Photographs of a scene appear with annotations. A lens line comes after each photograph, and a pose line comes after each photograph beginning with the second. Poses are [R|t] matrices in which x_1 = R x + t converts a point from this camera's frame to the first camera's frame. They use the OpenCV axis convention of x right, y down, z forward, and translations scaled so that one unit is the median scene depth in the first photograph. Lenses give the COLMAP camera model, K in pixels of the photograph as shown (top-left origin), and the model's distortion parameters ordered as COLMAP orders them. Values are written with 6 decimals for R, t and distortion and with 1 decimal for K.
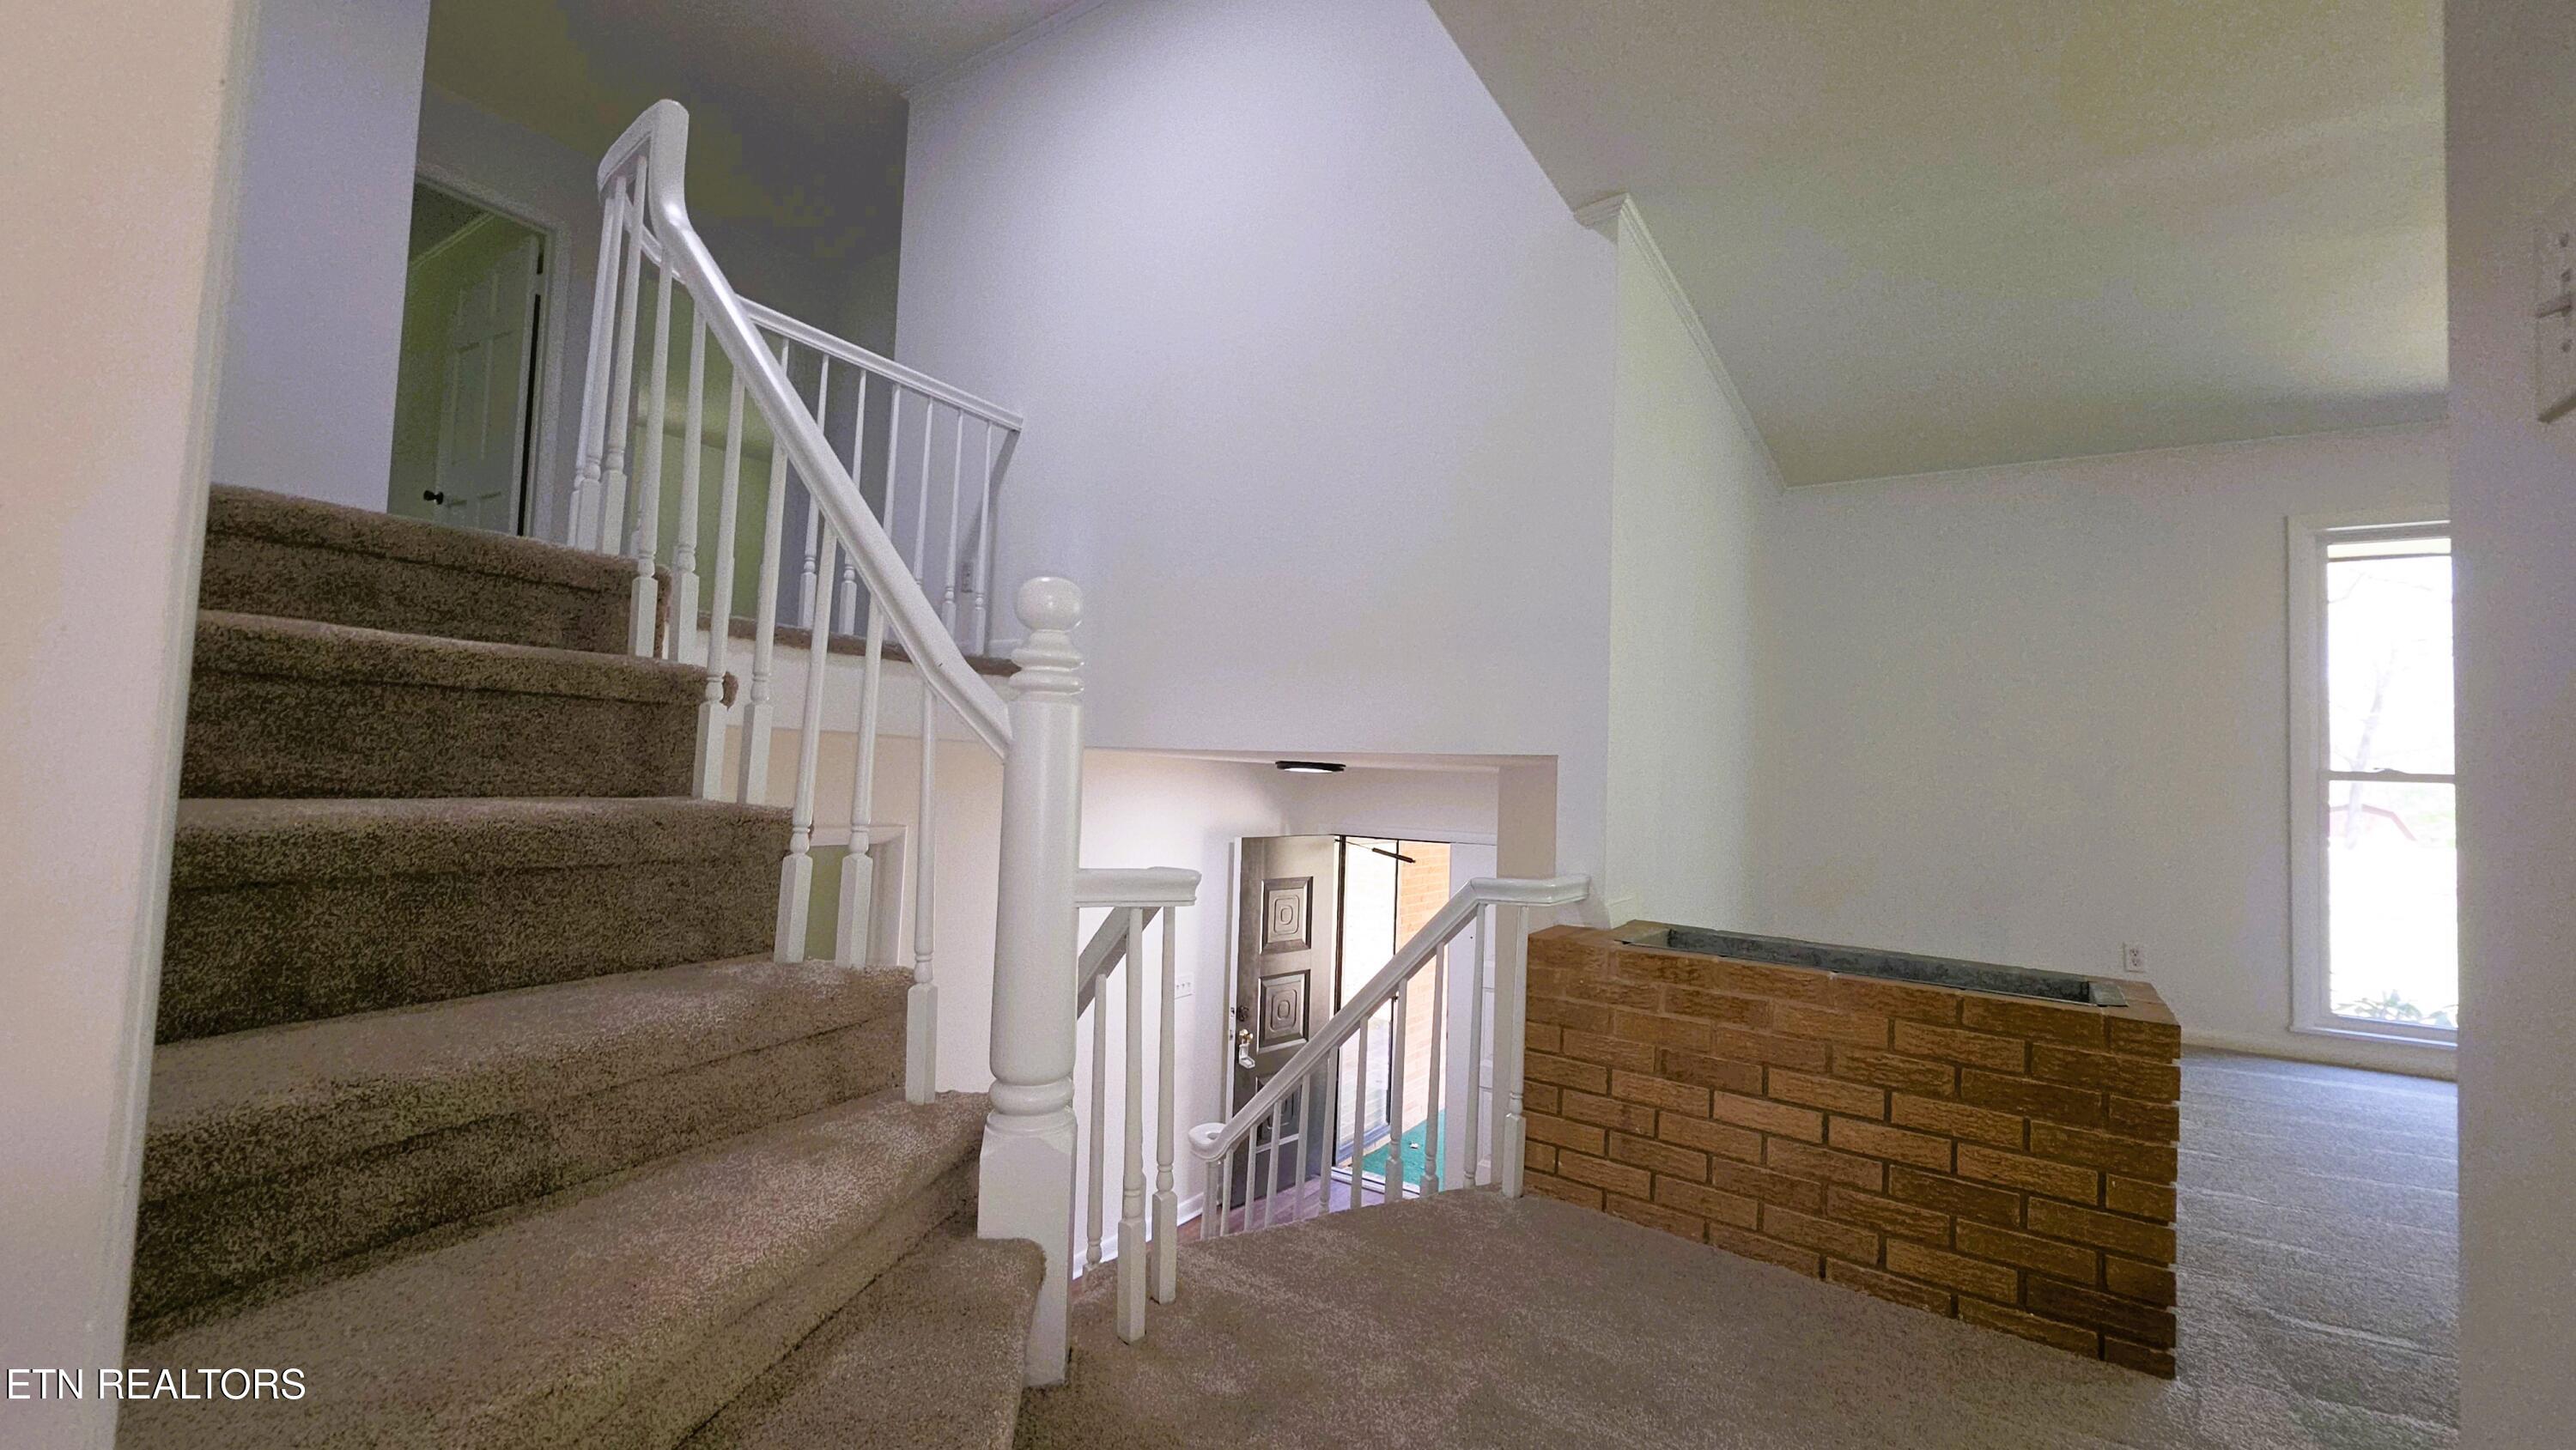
lens RADIAL K [[1014.4, 0, 1288.0], [0, 1014.4, 725.0], [0, 0, 1]] dist [0.000927, 0.000050]
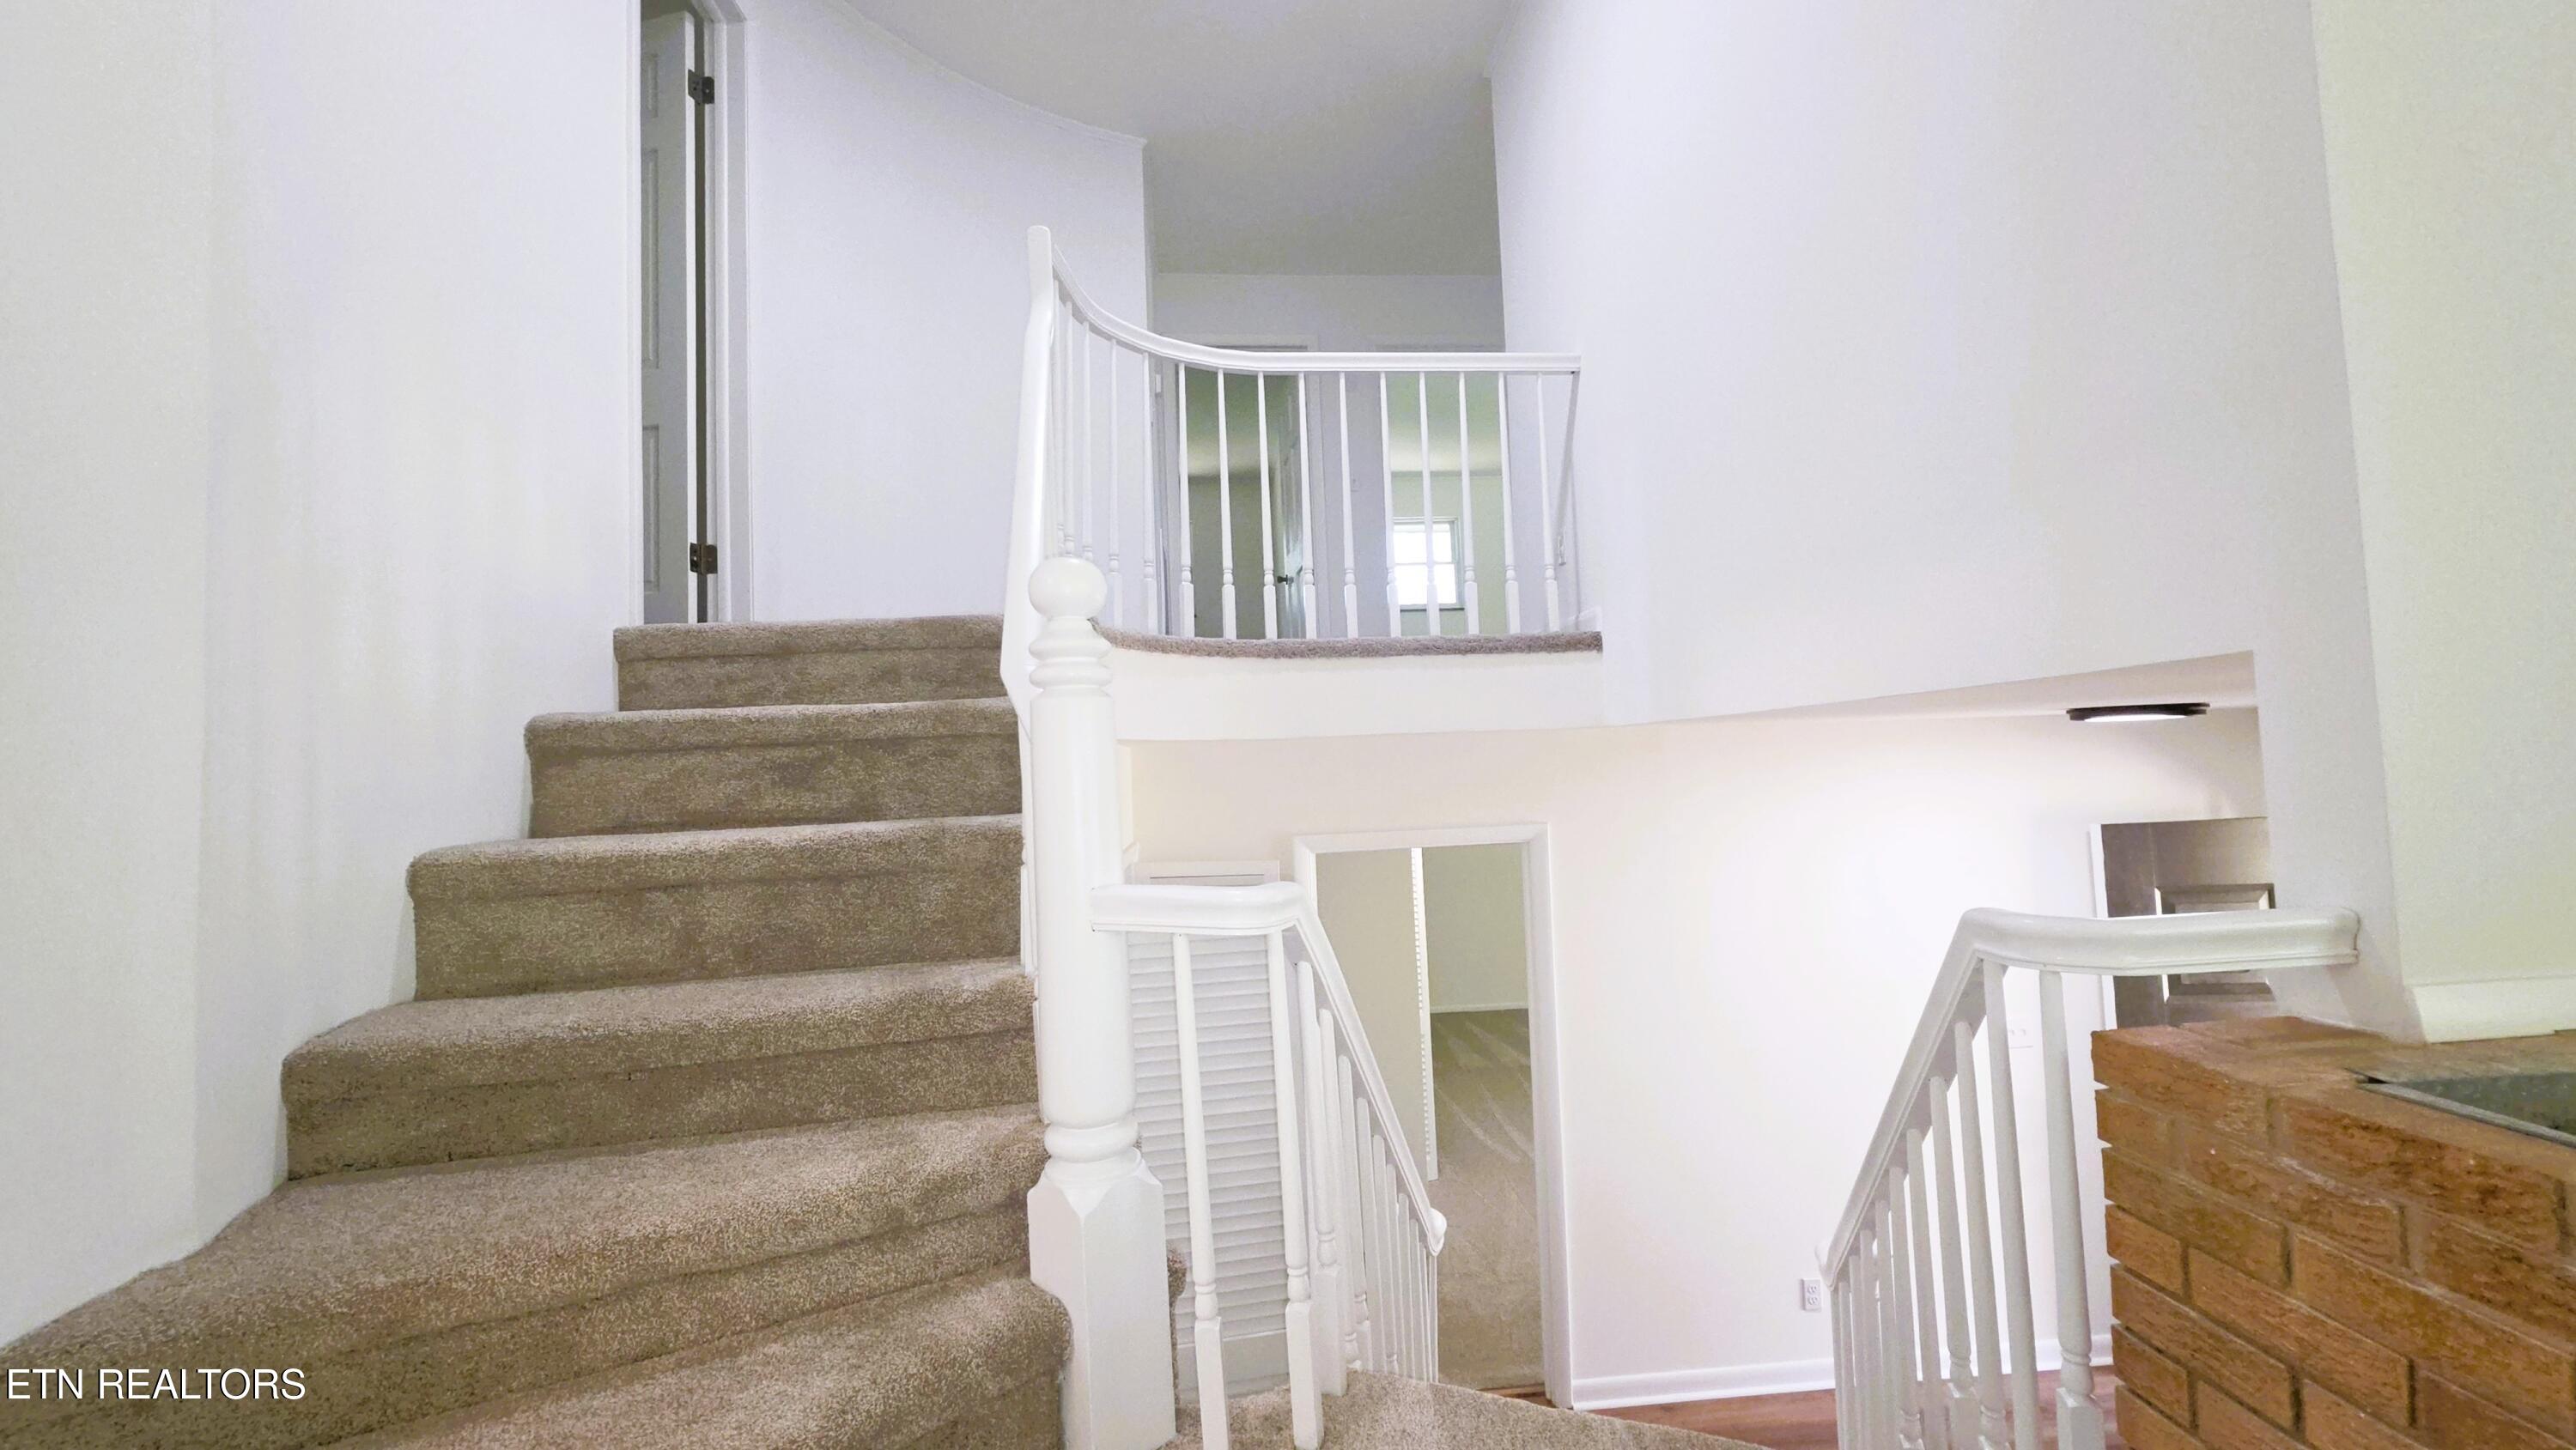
lens RADIAL K [[1012.4, 0, 1288.0], [0, 1012.4, 725.0], [0, 0, 1]] dist [-0.001090, -0.000237]
pose [[0.618204, -0.099616, -0.779680, 0.415970], [0.106242, 0.993424, -0.042686, 0.043994], [0.778804, -0.056446, 0.624722, 0.429593]]
